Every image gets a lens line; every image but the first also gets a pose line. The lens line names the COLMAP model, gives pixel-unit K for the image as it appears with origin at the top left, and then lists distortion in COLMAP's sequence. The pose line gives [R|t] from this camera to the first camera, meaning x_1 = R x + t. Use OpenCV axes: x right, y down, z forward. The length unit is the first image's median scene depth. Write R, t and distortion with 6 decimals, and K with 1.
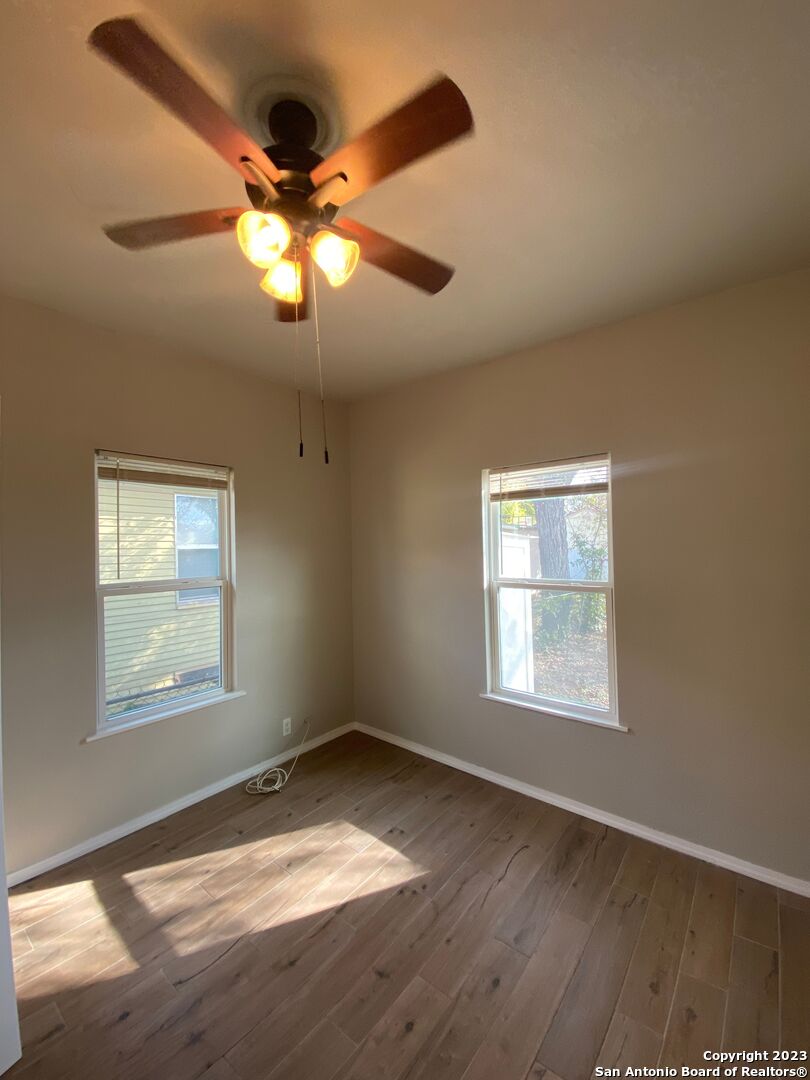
lens RADIAL K [[433.8, 0, 400.7], [0, 433.8, 542.2], [0, 0, 1]] dist [0.012737, -0.017659]
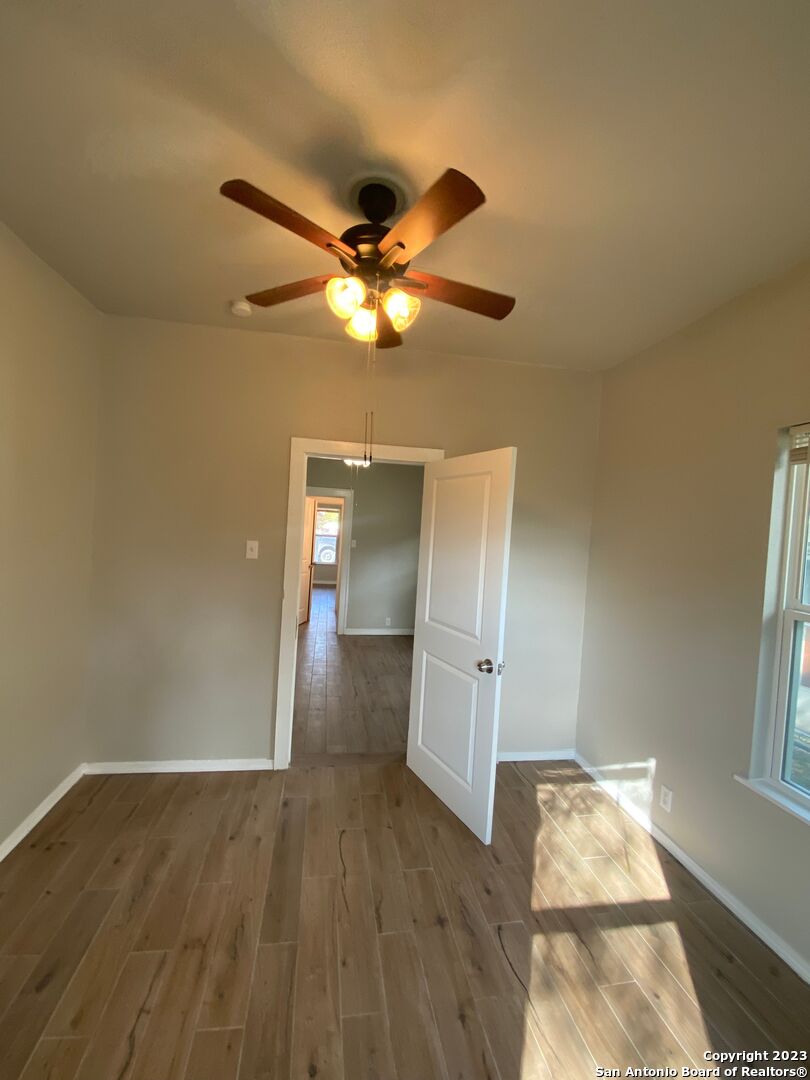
lens RADIAL K [[433.8, 0, 400.7], [0, 433.8, 542.2], [0, 0, 1]] dist [0.012737, -0.017659]
pose [[-0.657303, 0.004808, -0.753611, 0.481561], [-0.042347, 0.998164, 0.043303, -0.019905], [0.752436, 0.060377, -0.655893, 1.416496]]
